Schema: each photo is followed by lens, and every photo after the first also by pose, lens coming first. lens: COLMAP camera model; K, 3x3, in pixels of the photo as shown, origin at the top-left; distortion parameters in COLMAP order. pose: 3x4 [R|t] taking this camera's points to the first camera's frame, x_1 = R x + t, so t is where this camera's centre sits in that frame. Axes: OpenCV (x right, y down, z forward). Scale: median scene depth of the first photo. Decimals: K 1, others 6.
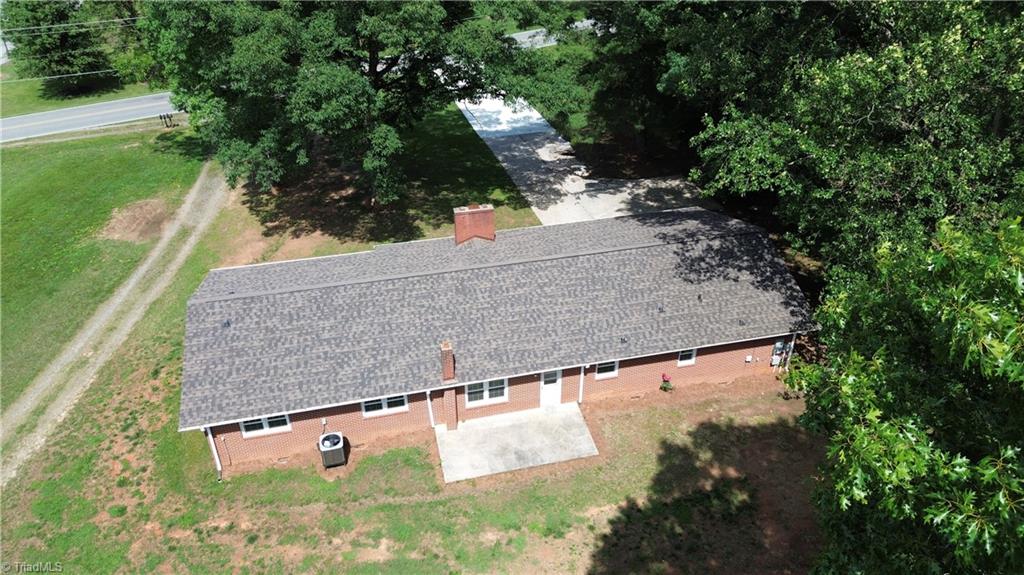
lens RADIAL K [[736.5, 0, 516.1], [0, 736.5, 284.7], [0, 0, 1]] dist [0.051000, -0.038872]
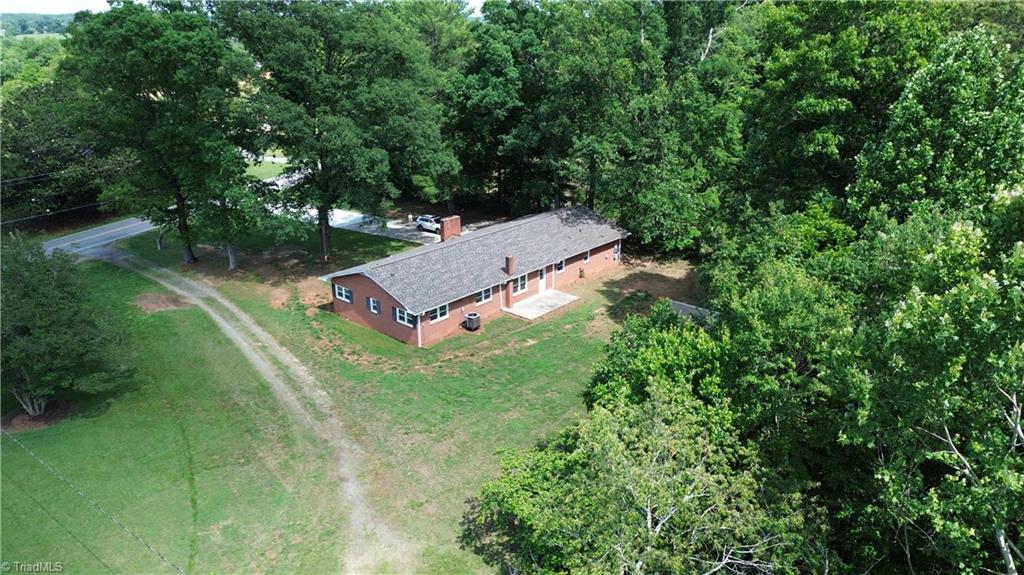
lens RADIAL K [[736.6, 0, 514.7], [0, 736.6, 289.0], [0, 0, 1]] dist [0.062809, -0.013047]
pose [[0.822415, -0.197757, 0.533410, -1.098273], [0.312637, 0.940465, -0.133356, 0.413571], [-0.475281, 0.276437, 0.835279, -0.610862]]
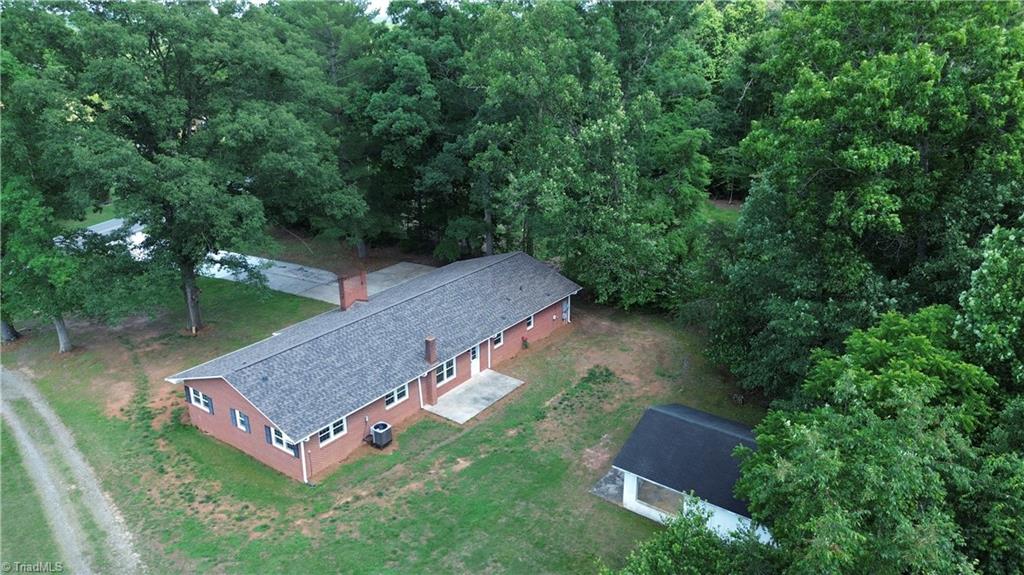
lens RADIAL K [[736.5, 0, 520.1], [0, 736.5, 286.6], [0, 0, 1]] dist [0.051000, -0.038872]
pose [[0.758901, -0.223666, 0.611591, -0.800205], [0.356533, 0.928610, -0.102804, 0.193640], [-0.544935, 0.296070, 0.784467, -0.288412]]
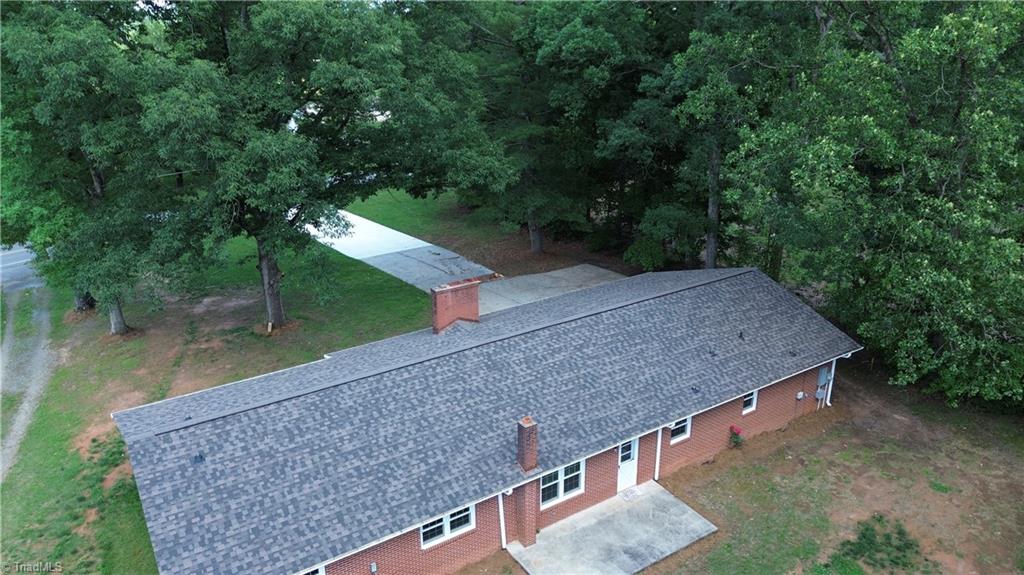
lens RADIAL K [[736.5, 0, 513.4], [0, 736.5, 282.9], [0, 0, 1]] dist [0.051000, -0.038872]
pose [[0.940534, -0.120046, 0.317781, -0.315276], [0.189815, 0.961531, -0.198563, 0.088760], [-0.281720, 0.247075, 0.927139, 0.245183]]
